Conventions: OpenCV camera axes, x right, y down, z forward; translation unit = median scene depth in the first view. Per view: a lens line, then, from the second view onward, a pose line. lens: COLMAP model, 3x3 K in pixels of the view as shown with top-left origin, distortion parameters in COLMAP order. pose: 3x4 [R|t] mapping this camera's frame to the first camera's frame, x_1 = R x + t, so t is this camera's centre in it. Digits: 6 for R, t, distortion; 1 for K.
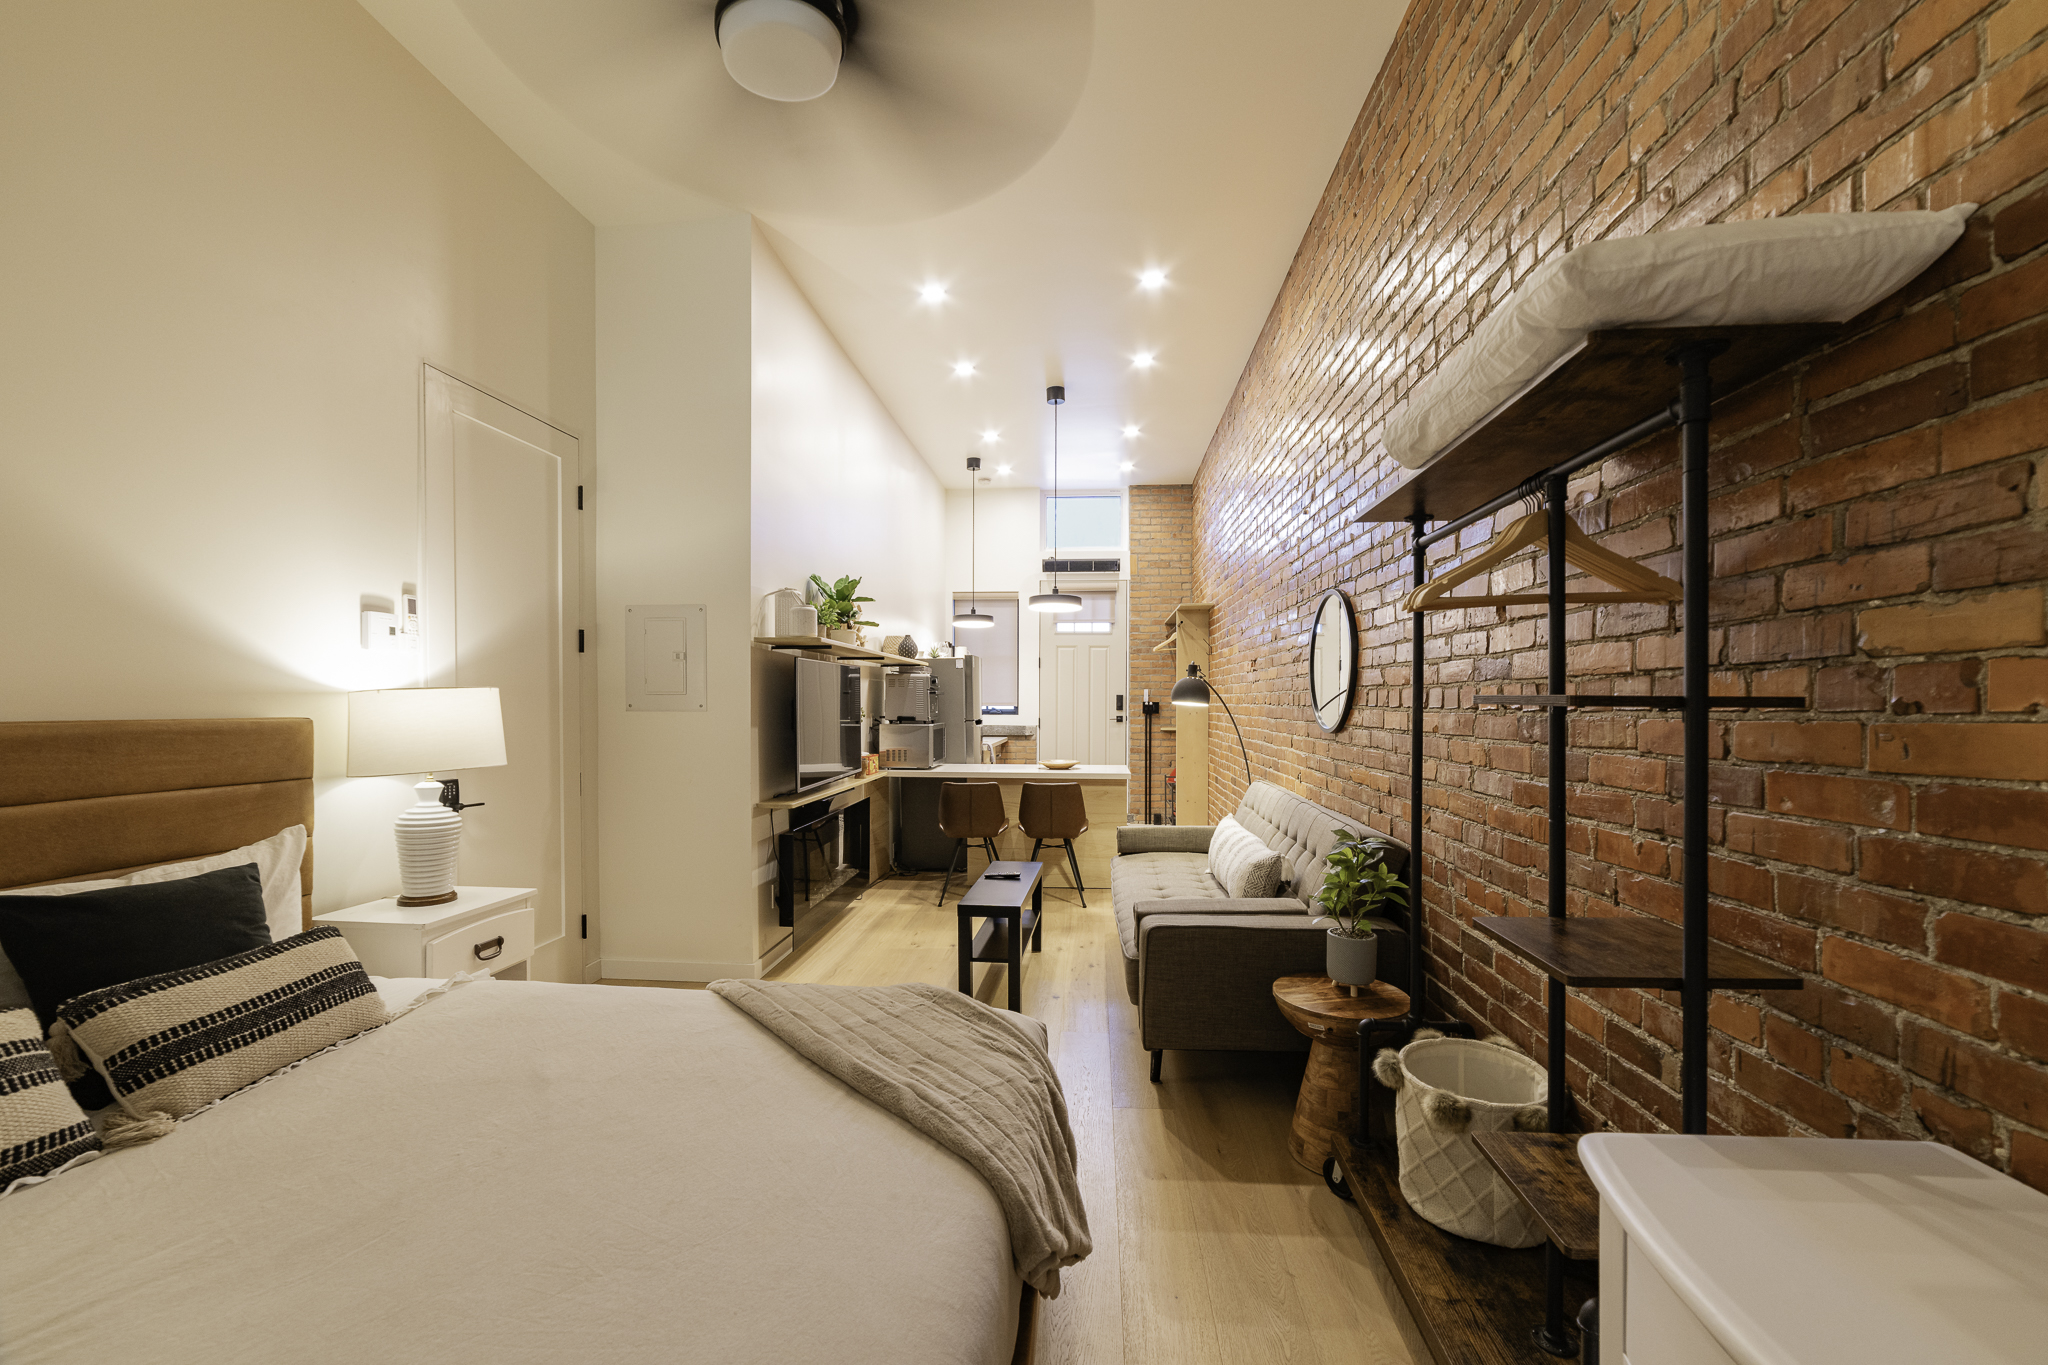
lens RADIAL K [[835.6, 0, 1070.0], [0, 835.6, 611.3], [0, 0, 1]] dist [-0.010676, 0.004825]
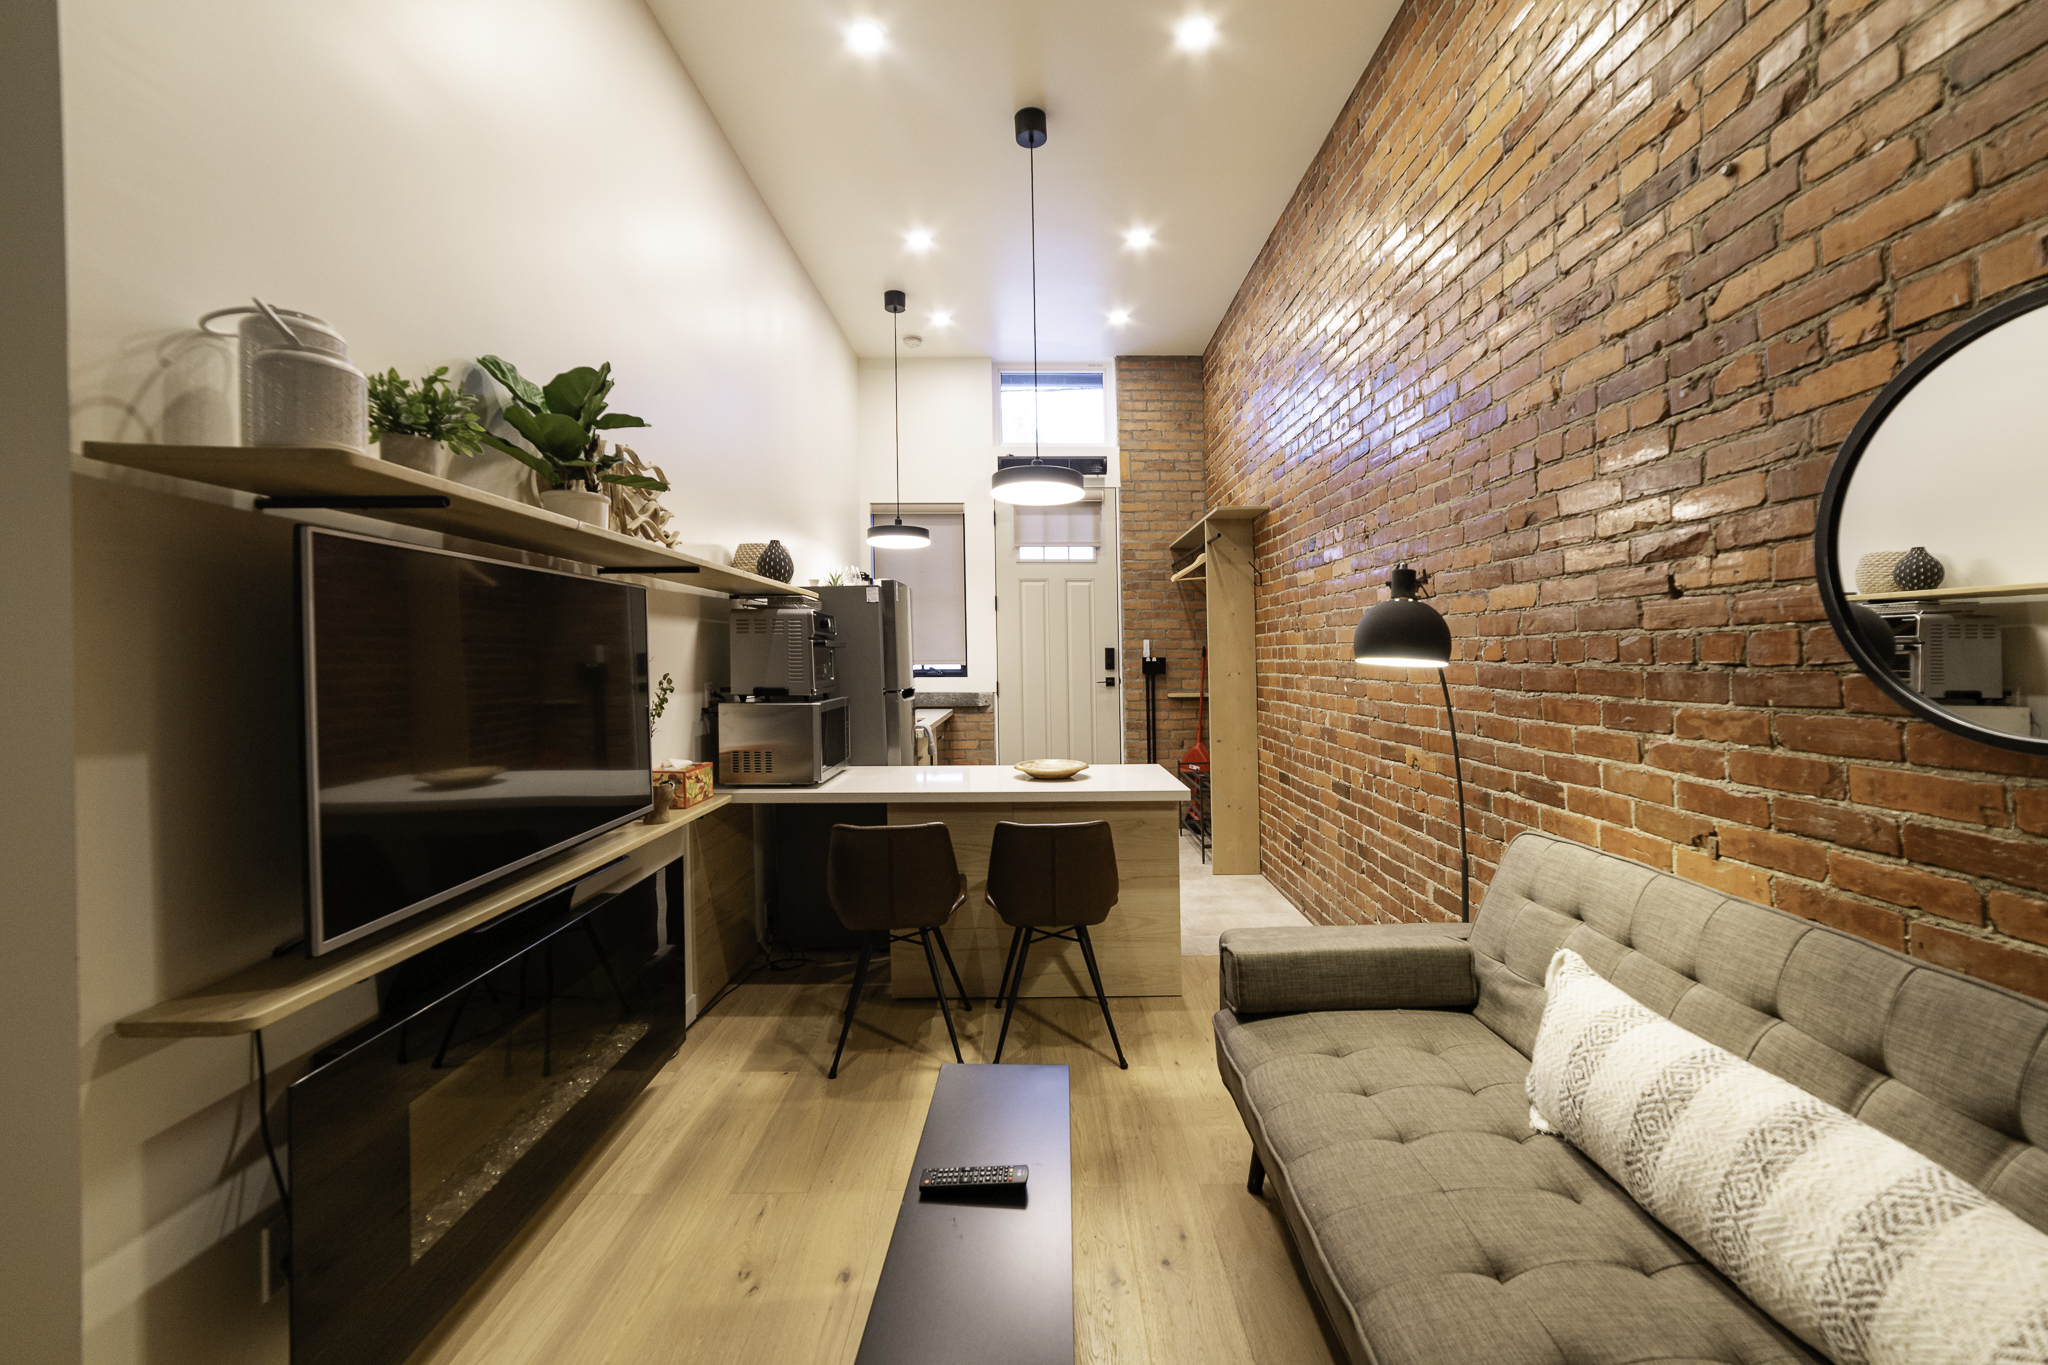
lens RADIAL K [[835.6, 0, 1021.1], [0, 835.6, 678.9], [0, 0, 1]] dist [-0.010676, 0.004825]
pose [[0.999805, -0.006444, 0.018686, -0.030547], [0.003900, 0.991096, 0.133090, 0.033365], [-0.019378, -0.132991, 0.990928, 0.313139]]
